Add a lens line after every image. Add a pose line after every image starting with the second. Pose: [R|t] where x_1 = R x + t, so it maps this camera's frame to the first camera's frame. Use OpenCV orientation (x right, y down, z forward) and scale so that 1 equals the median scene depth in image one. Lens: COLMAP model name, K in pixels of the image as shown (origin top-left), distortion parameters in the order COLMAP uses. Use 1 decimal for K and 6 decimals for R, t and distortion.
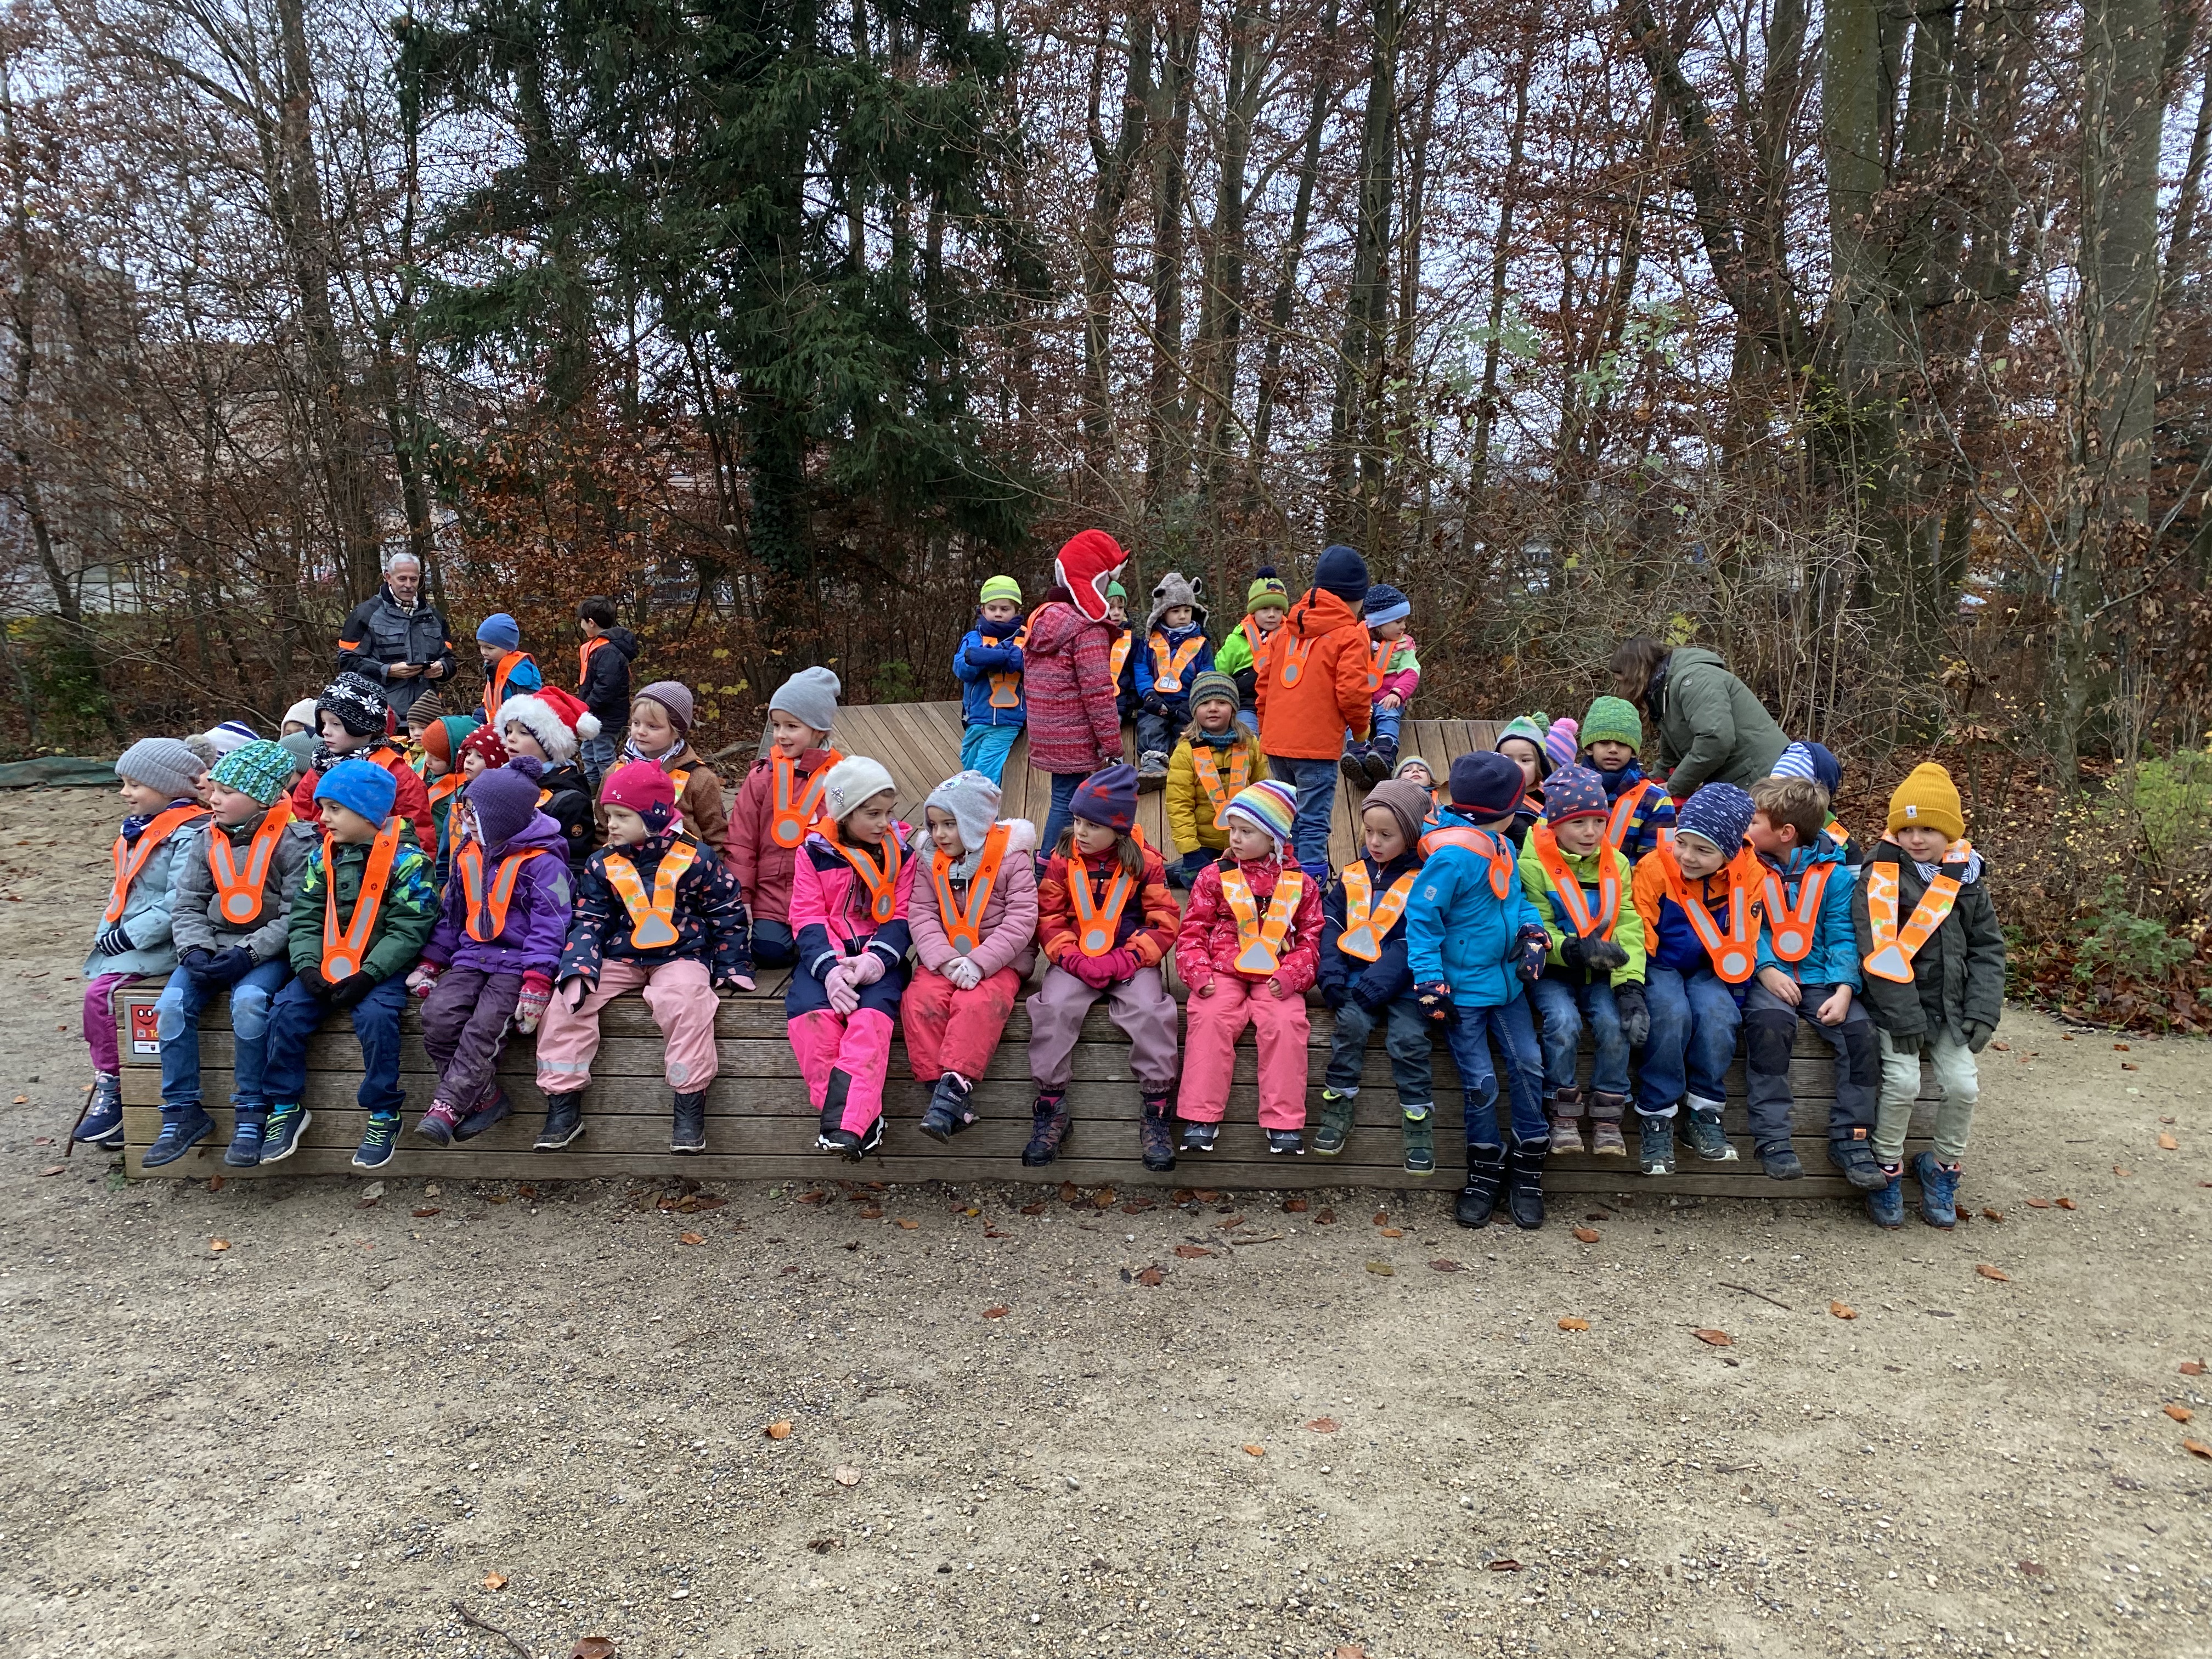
lens RADIAL K [[1660.6, 0, 1106.0], [0, 1660.6, 829.5], [0, 0, 1]] dist [0.013123, 0.001502]
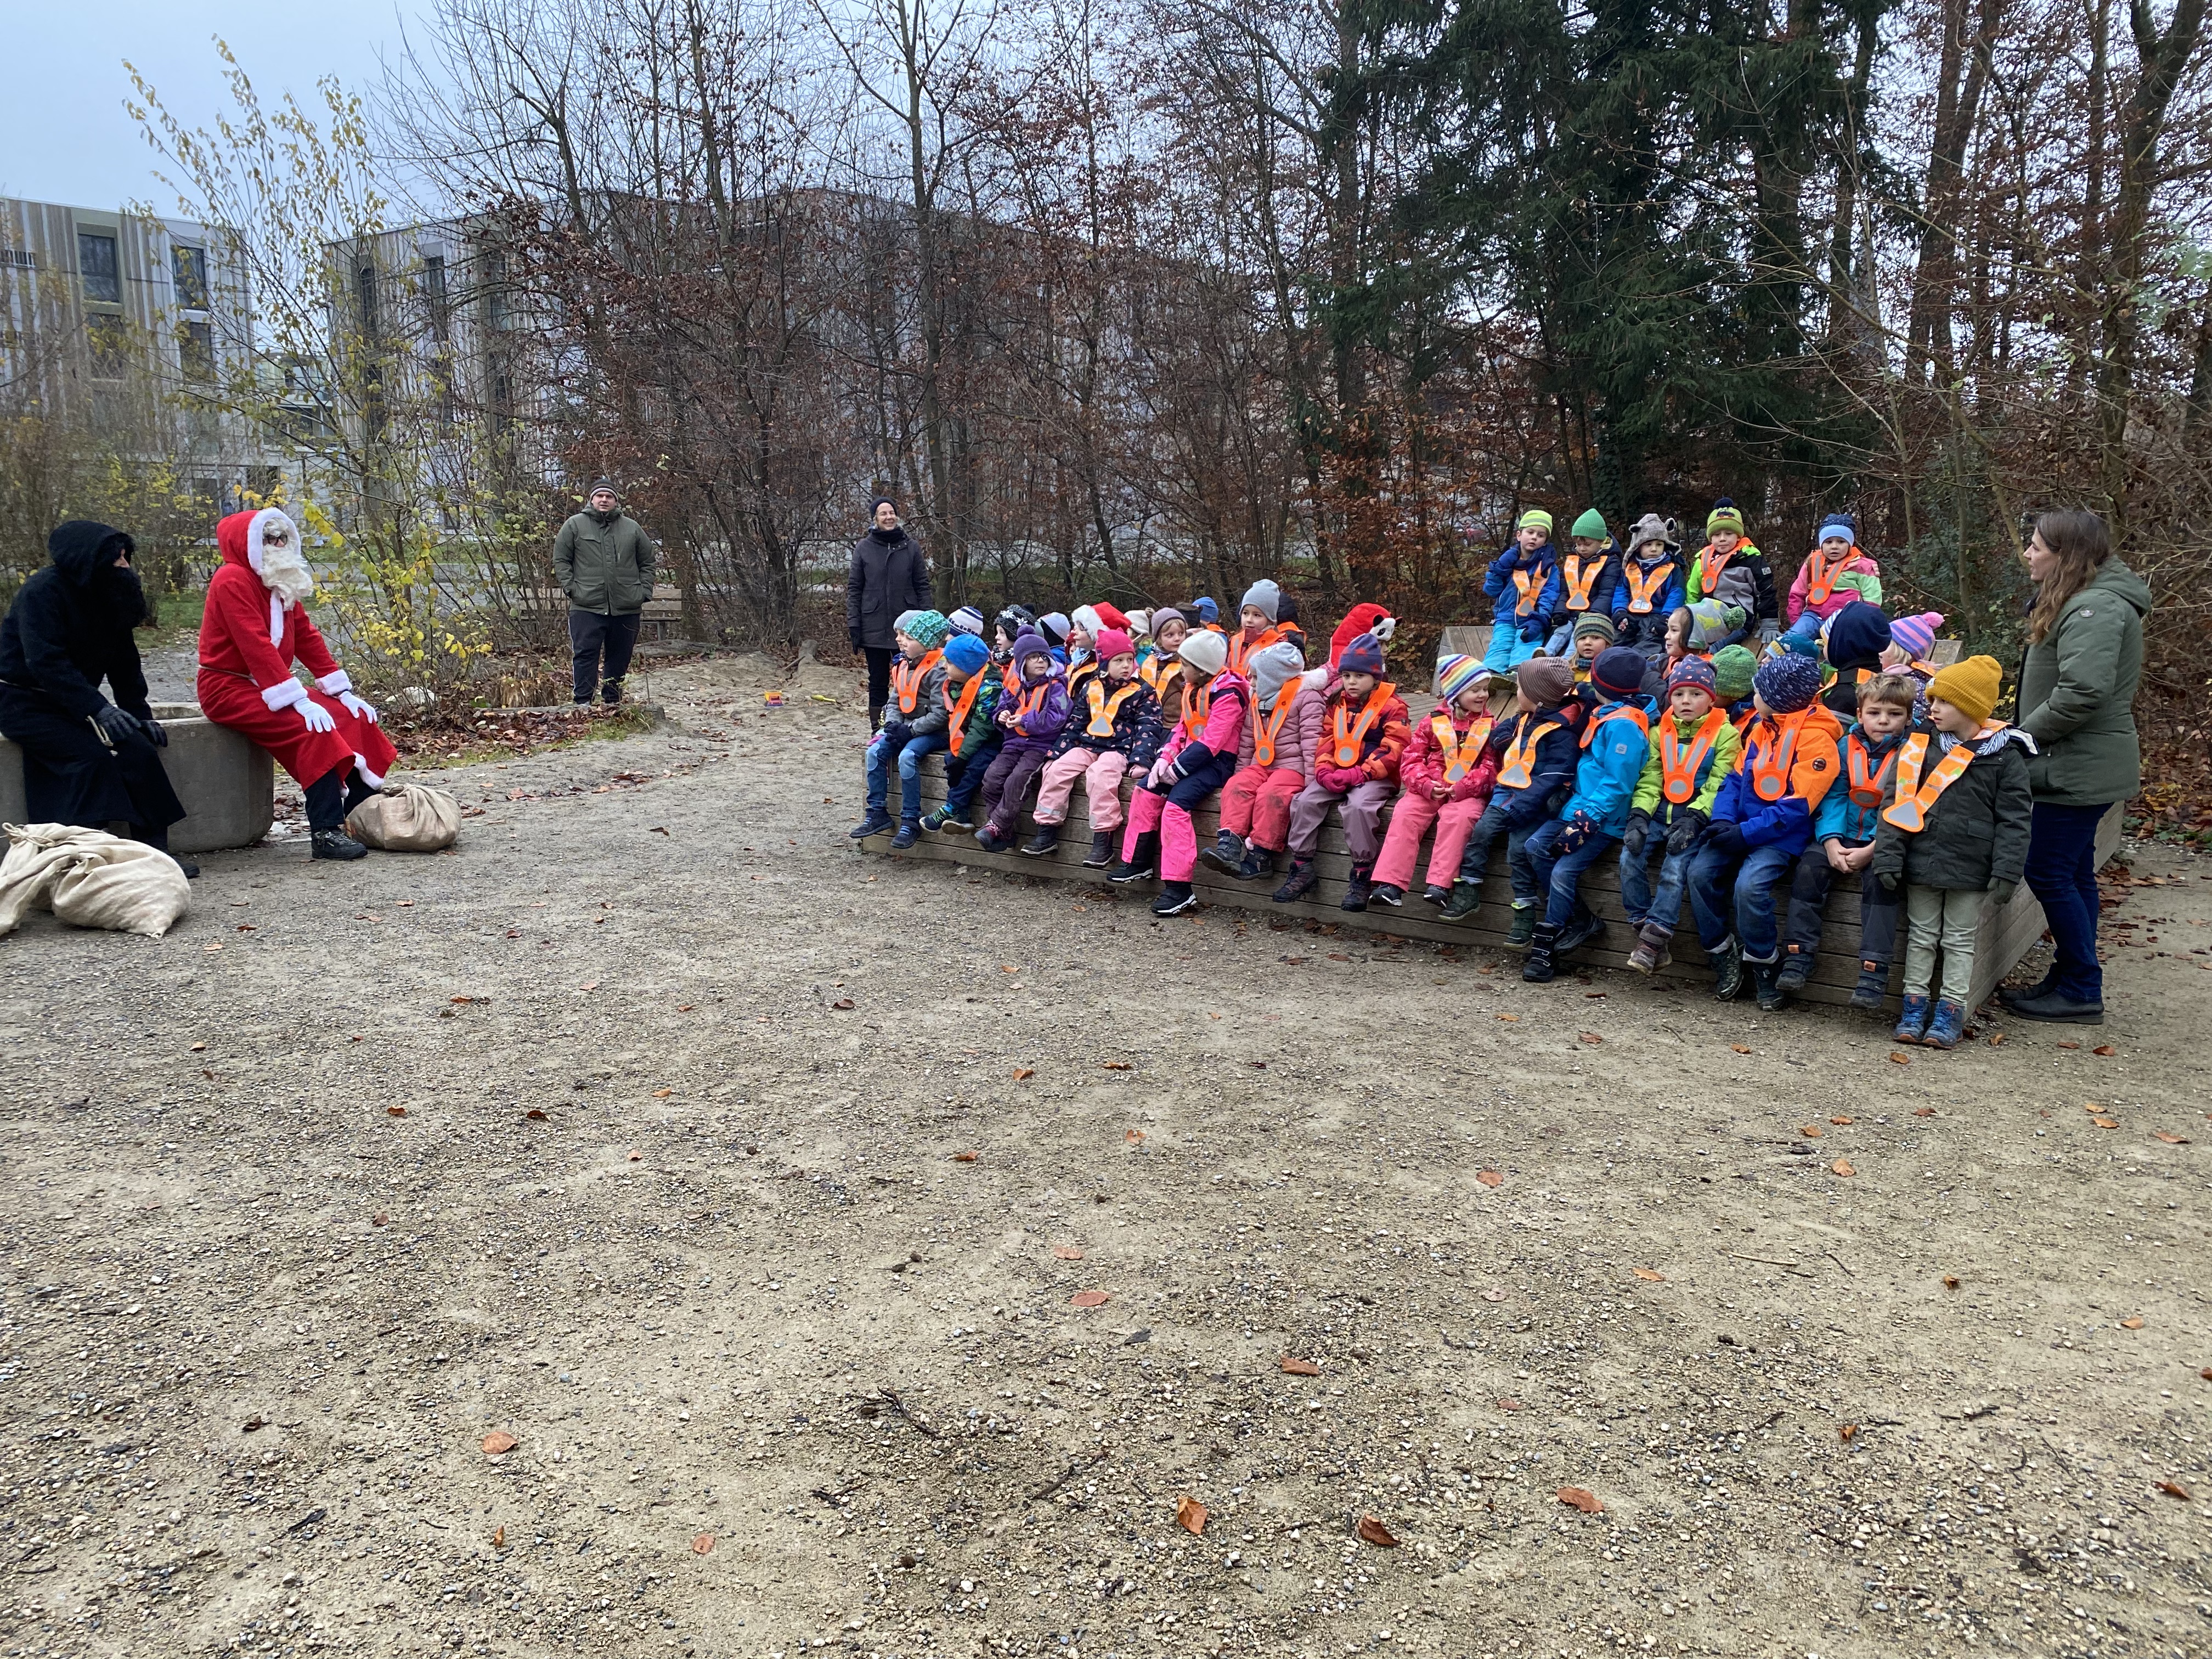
lens RADIAL K [[1660.6, 0, 1106.0], [0, 1660.6, 829.5], [0, 0, 1]] dist [0.013123, 0.001502]
pose [[0.796045, 0.089662, -0.598560, 0.732620], [-0.078216, 0.995913, 0.045163, 0.080286], [0.600163, 0.010865, 0.799804, -0.324376]]
